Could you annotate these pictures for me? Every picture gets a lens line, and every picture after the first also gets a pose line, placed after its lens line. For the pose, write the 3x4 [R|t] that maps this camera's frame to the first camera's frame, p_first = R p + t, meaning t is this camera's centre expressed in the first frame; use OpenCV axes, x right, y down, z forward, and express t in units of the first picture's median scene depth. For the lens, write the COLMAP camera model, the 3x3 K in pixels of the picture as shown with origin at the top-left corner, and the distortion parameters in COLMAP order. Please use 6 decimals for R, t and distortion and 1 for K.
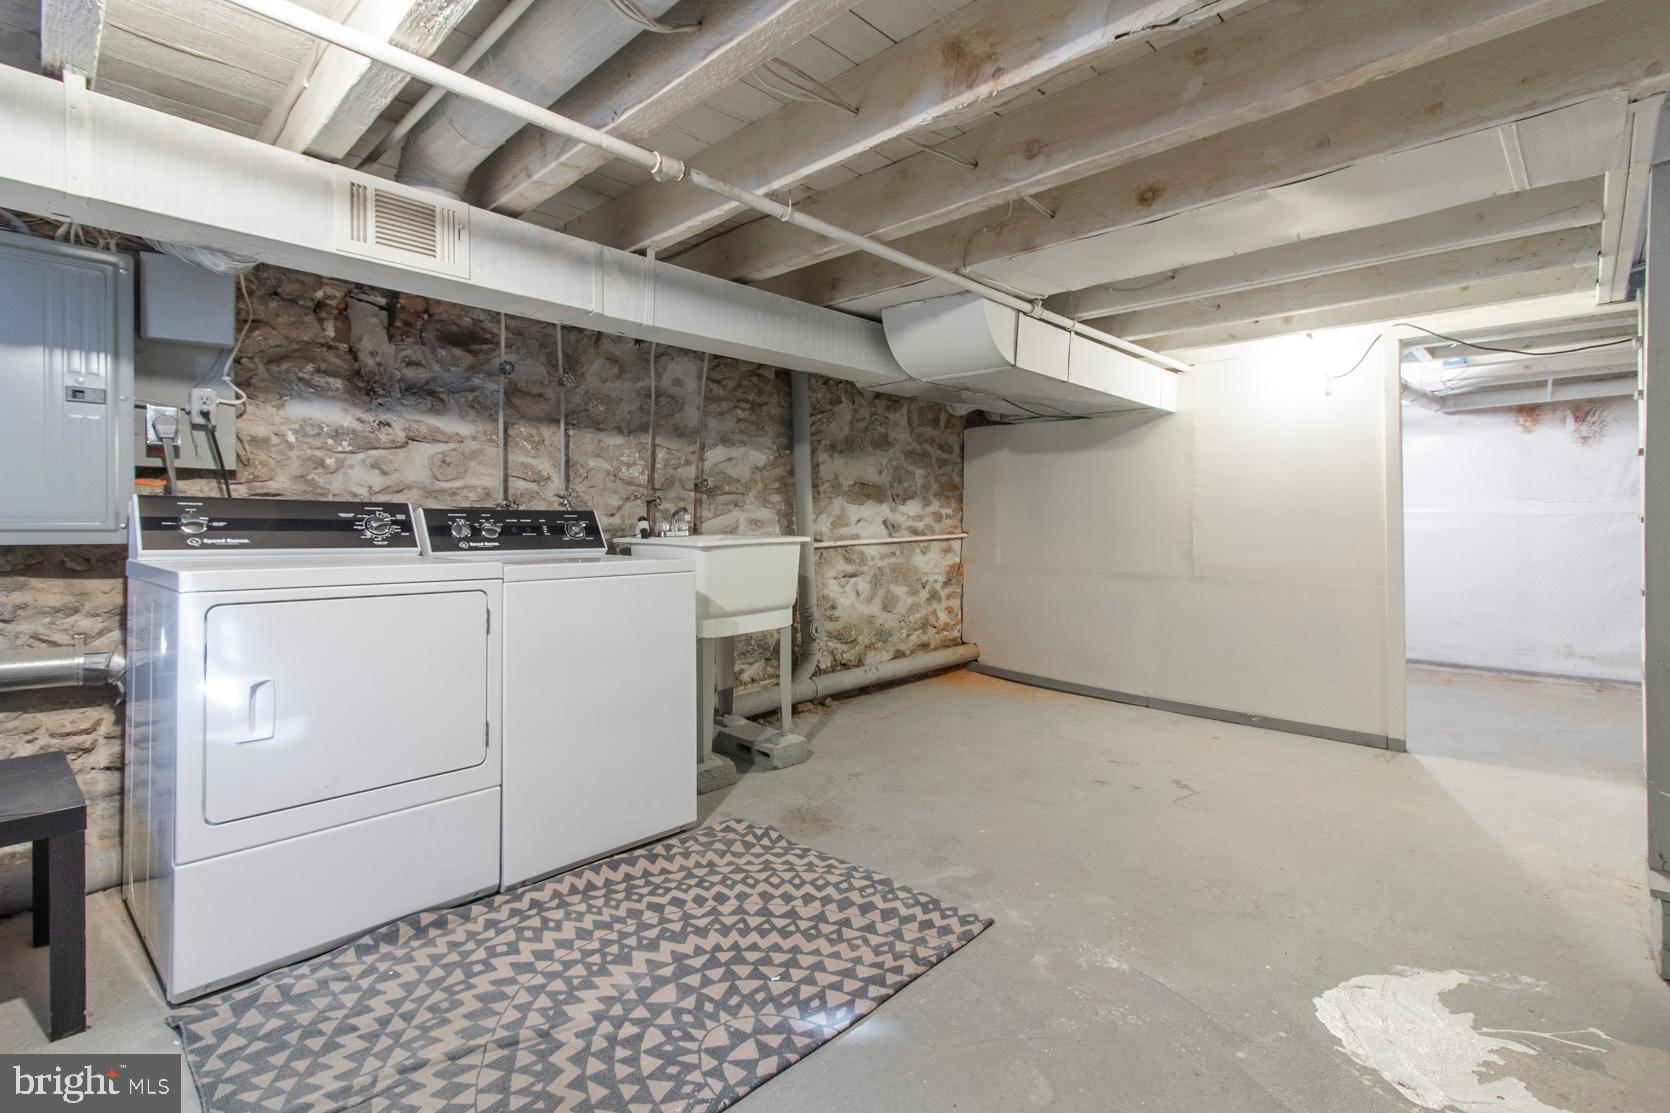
lens RADIAL K [[767.9, 0, 817.7], [0, 767.9, 501.5], [0, 0, 1]] dist [0.001298, 0.000003]
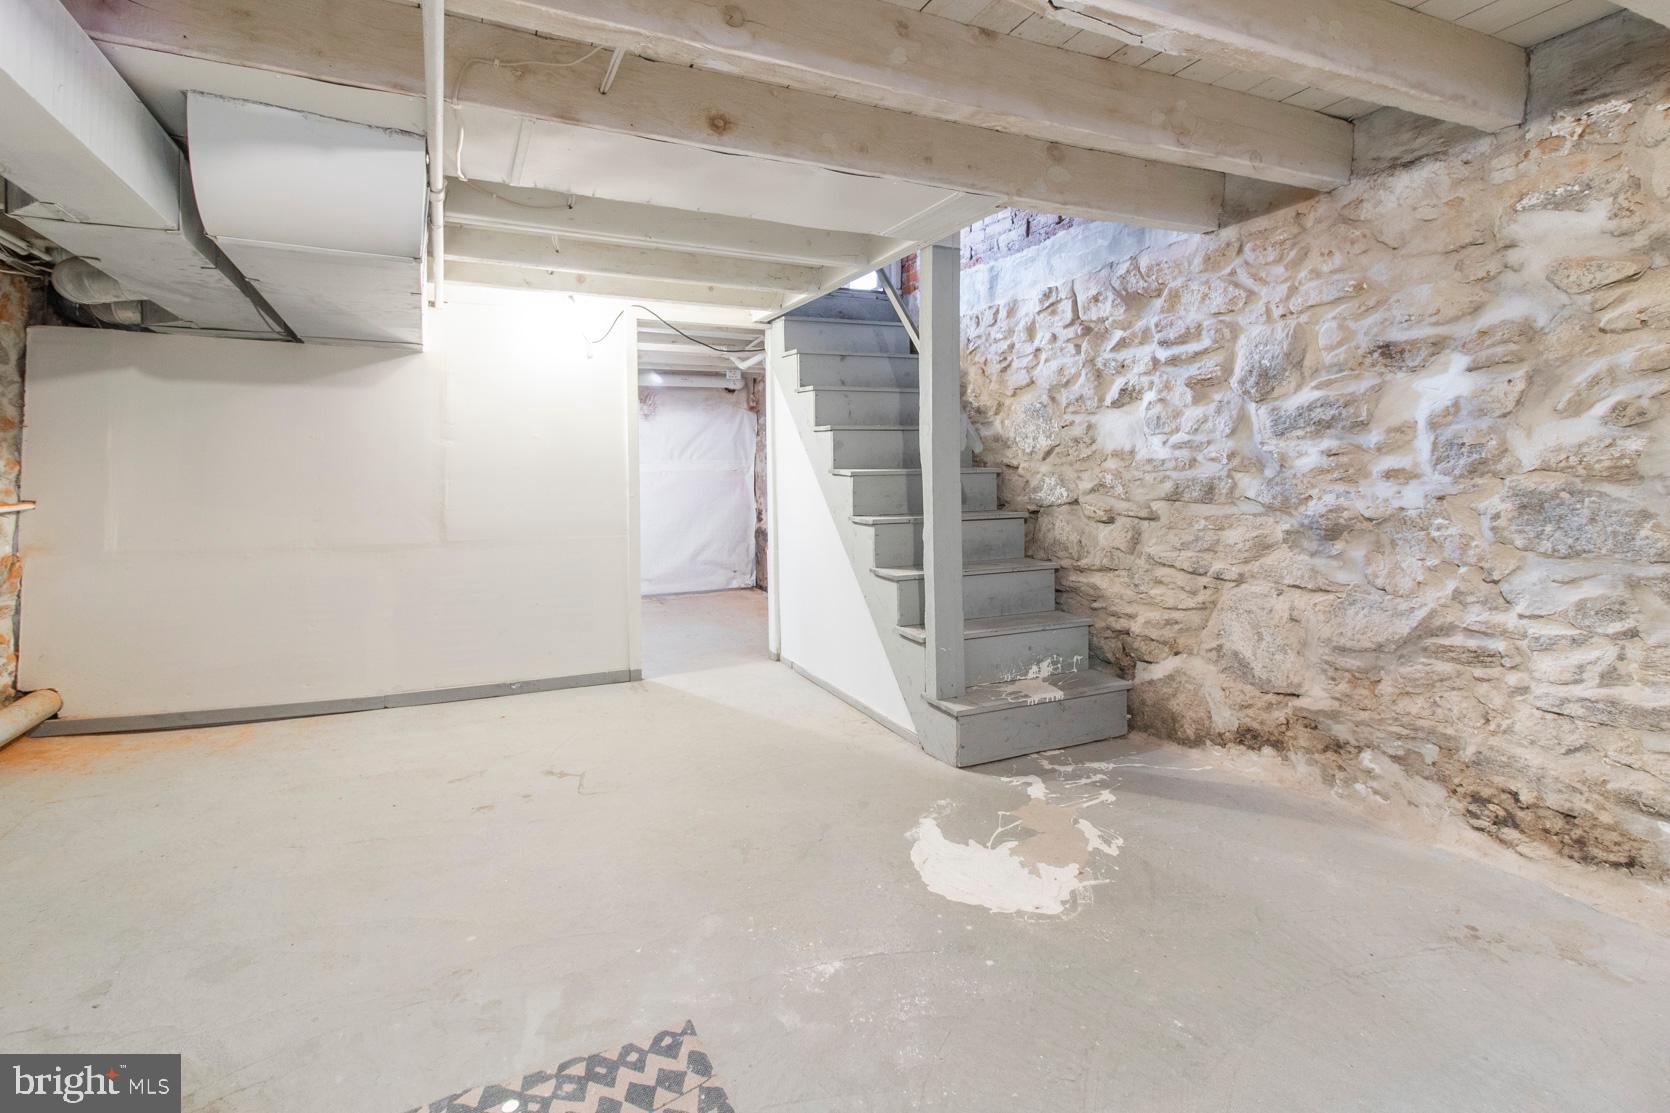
lens RADIAL K [[786.3, 0, 818.8], [0, 786.3, 429.1], [0, 0, 1]] dist [0.002670, 0.000459]
pose [[0.352589, 0.054901, 0.934167, -0.424788], [-0.012788, 0.998467, -0.053853, 0.025254], [-0.935691, 0.007042, 0.352750, 0.583114]]
